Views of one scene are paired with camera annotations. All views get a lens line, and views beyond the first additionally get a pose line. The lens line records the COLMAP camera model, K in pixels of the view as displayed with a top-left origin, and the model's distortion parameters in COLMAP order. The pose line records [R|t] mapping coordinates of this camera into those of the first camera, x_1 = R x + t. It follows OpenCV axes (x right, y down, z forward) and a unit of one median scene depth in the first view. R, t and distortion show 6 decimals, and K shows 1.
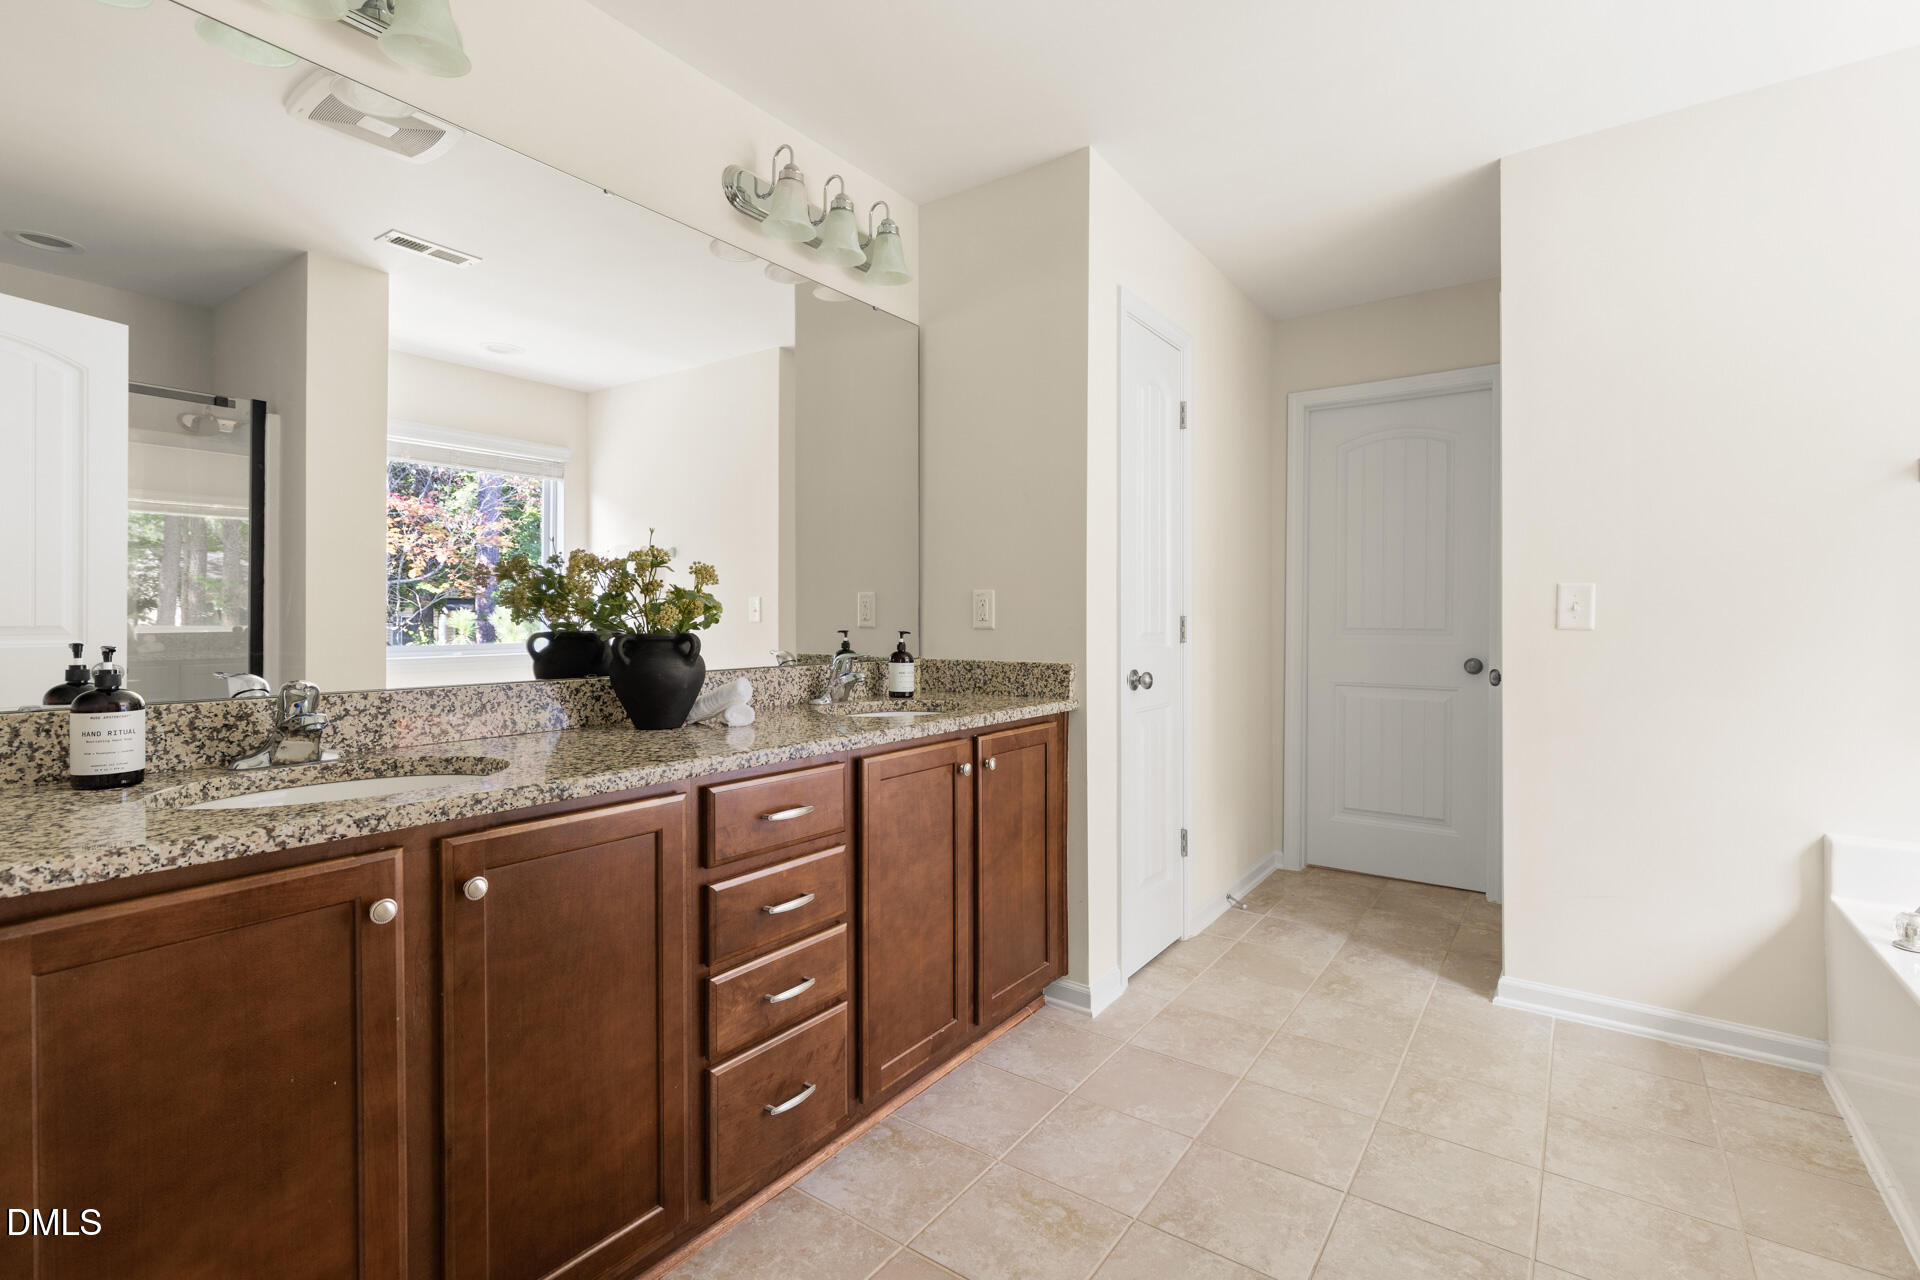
lens RADIAL K [[869.0, 0, 968.3], [0, 869.0, 621.0], [0, 0, 1]] dist [0.001410, -0.000197]
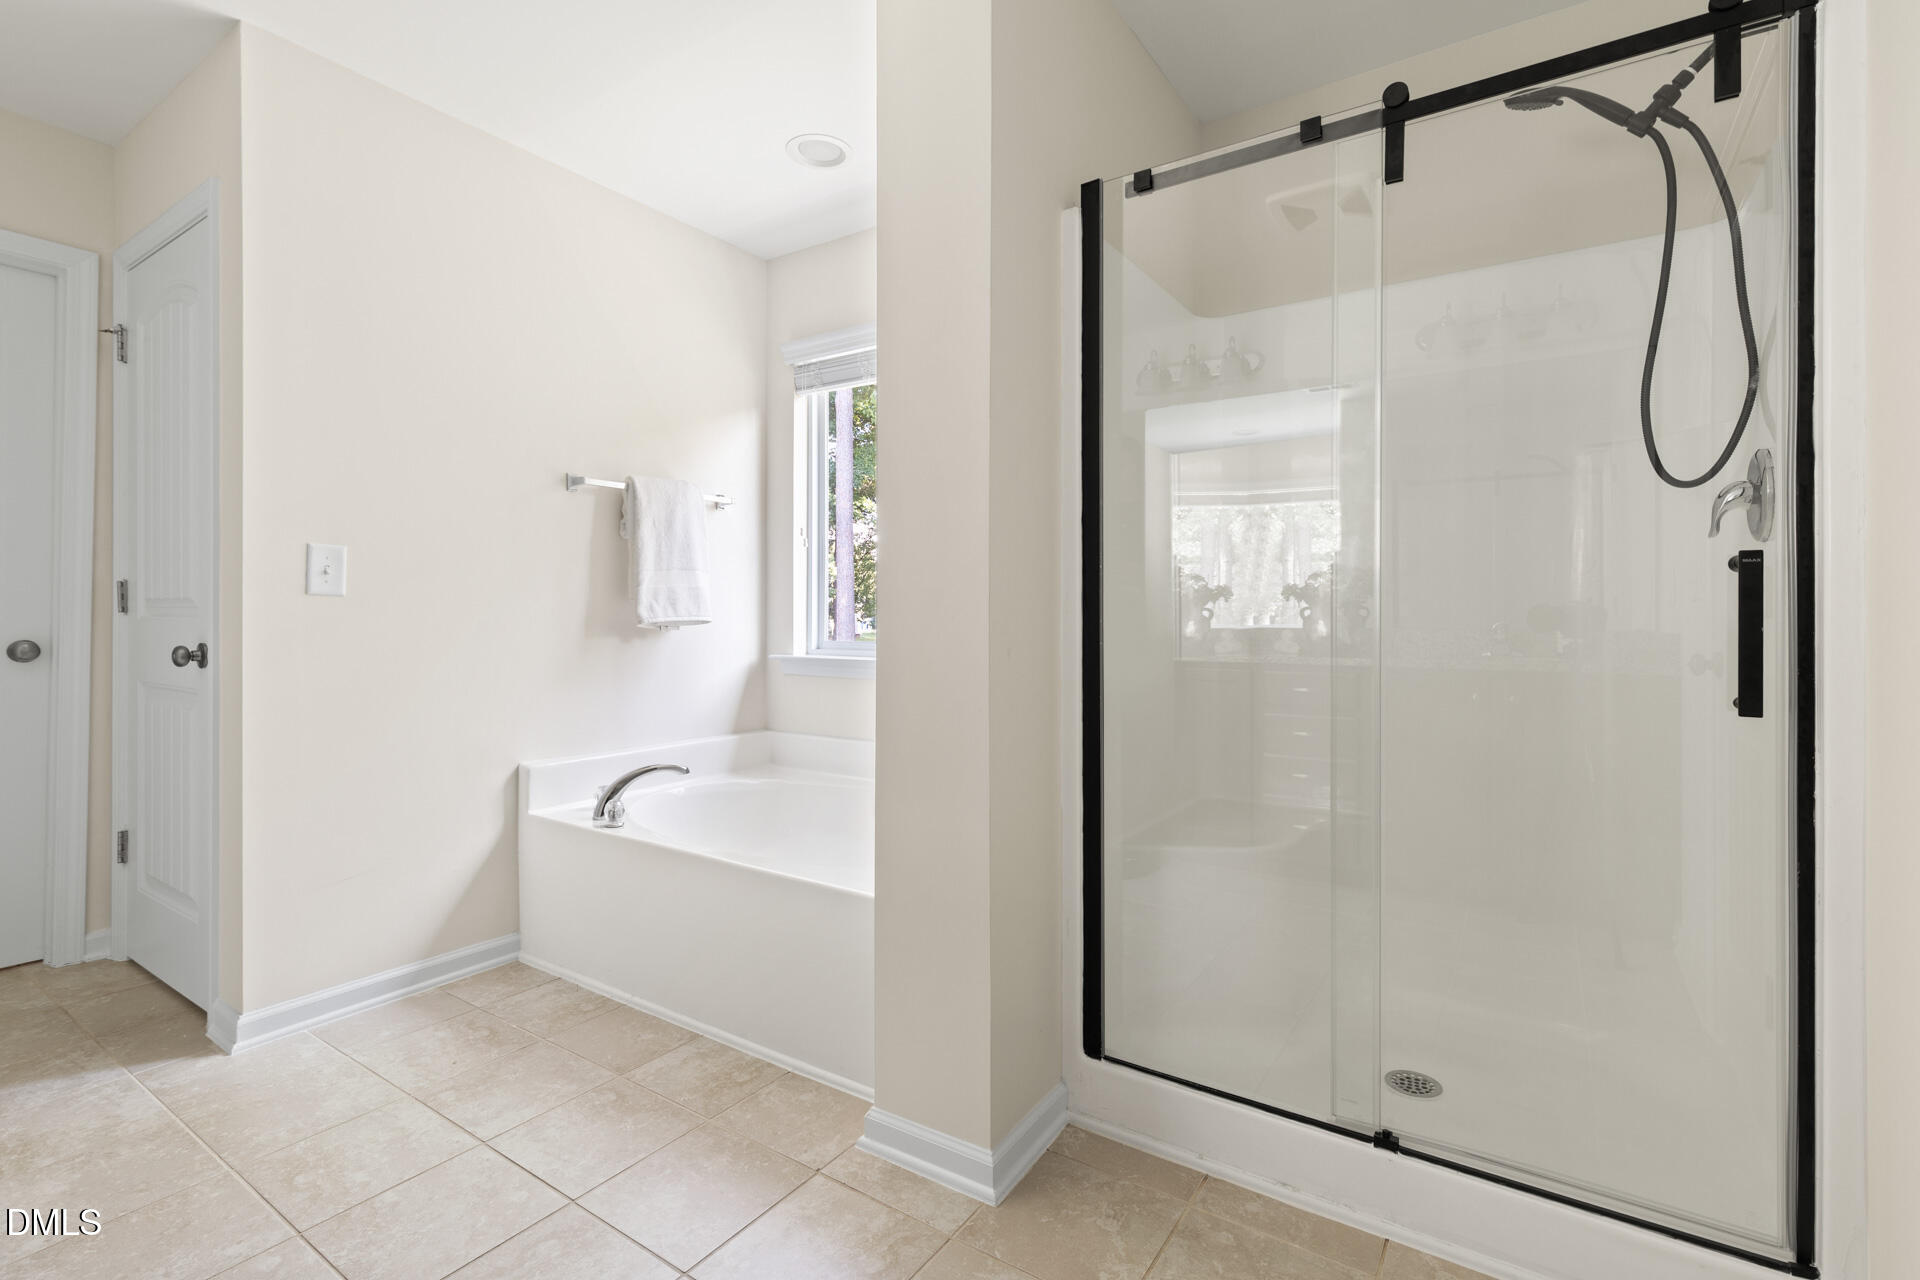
lens RADIAL K [[869.0, 0, 968.3], [0, 869.0, 621.0], [0, 0, 1]] dist [0.001410, -0.000197]
pose [[-0.033676, -0.003887, 0.999425, -0.258945], [-0.004714, 0.999982, 0.003731, 0.033028], [-0.999422, -0.004585, -0.033694, 0.389269]]
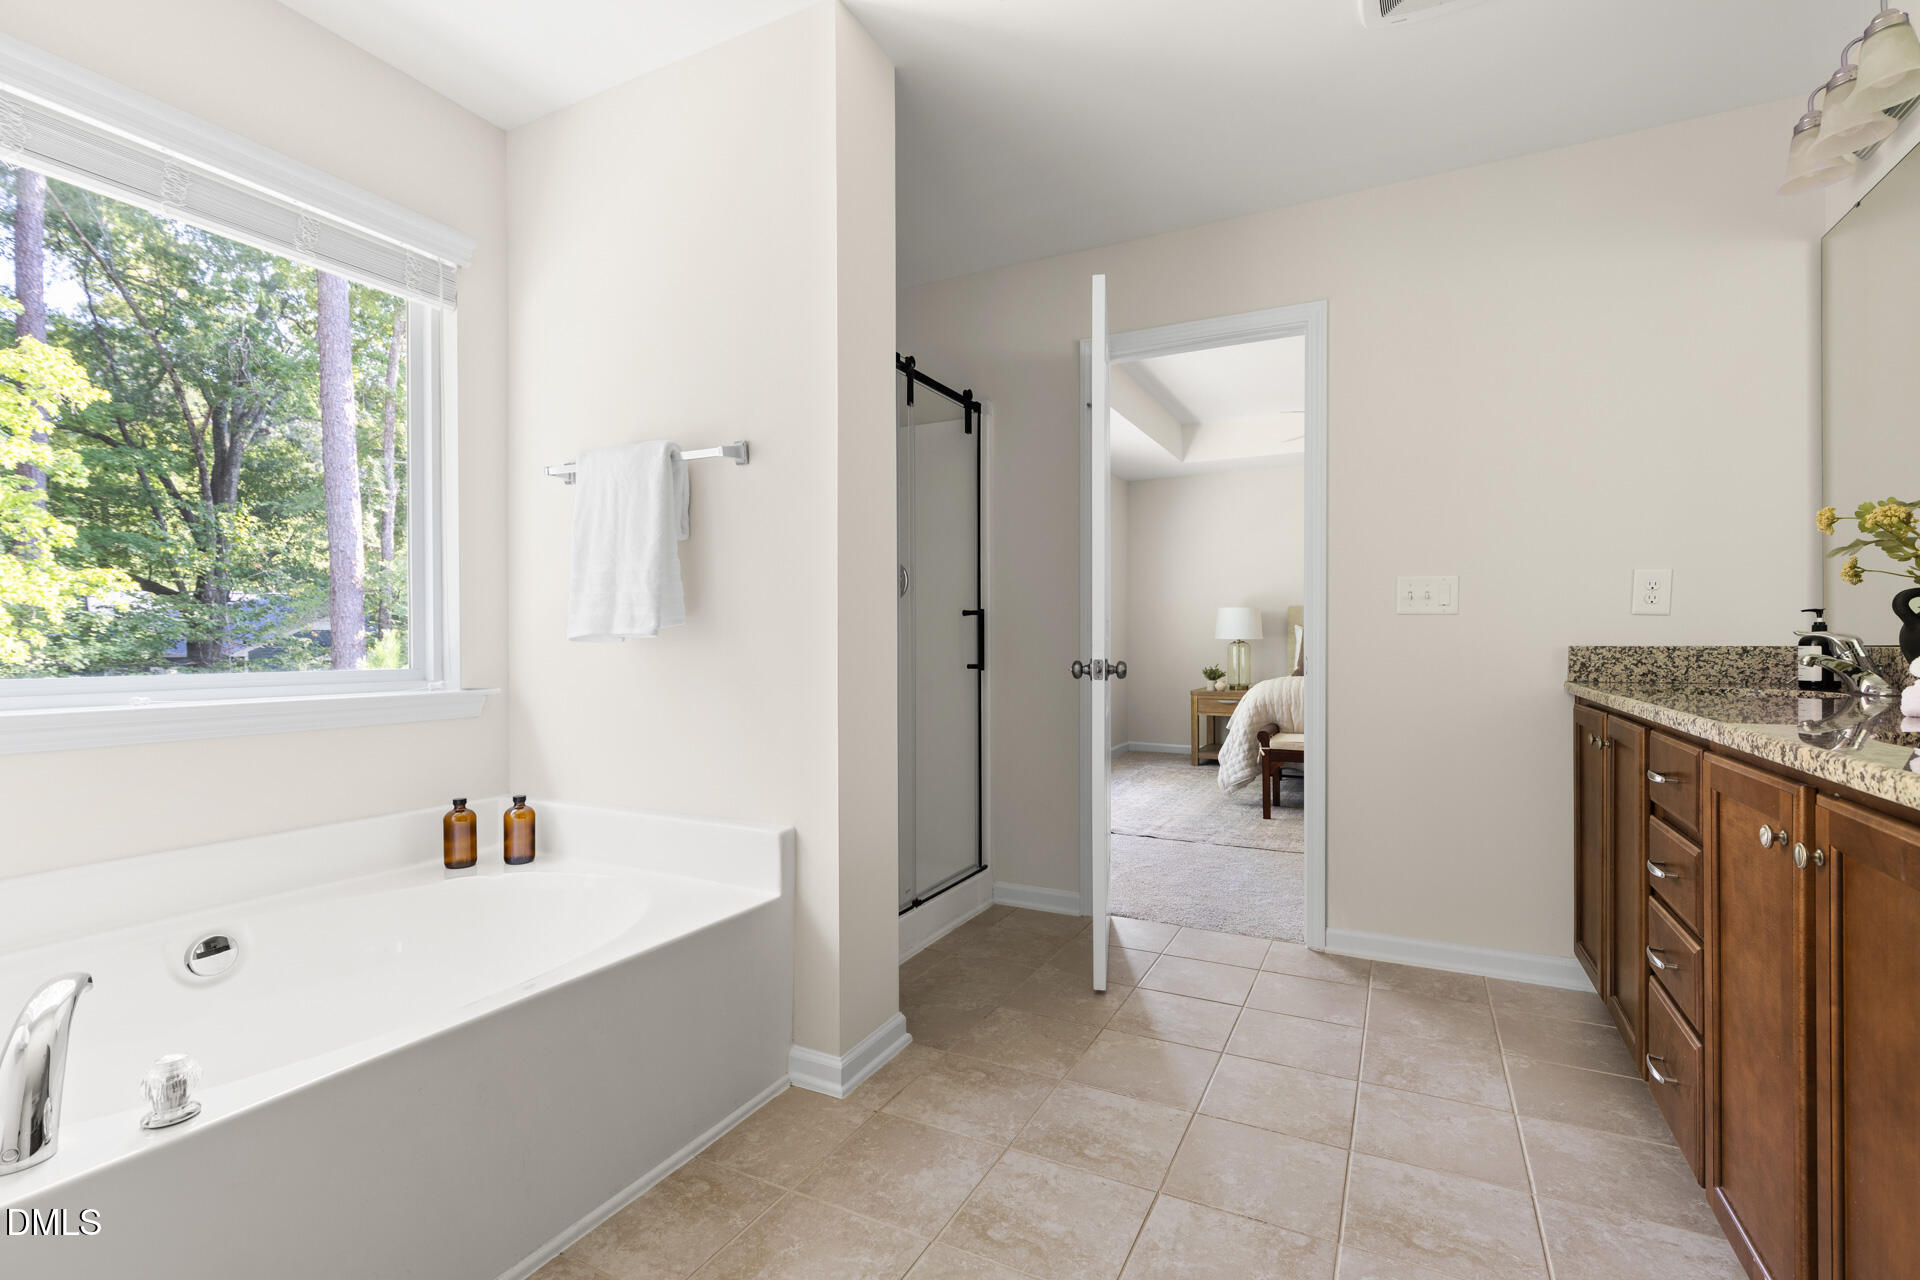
lens RADIAL K [[883.6, 0, 960.0], [0, 883.6, 640.0], [0, 0, 1]] dist [0.003076, 0.001151]
pose [[-0.988823, 0.002200, -0.149078, 0.516851], [0.002984, 0.999983, -0.005035, 0.050271], [0.149065, -0.005424, -0.988813, 1.338742]]
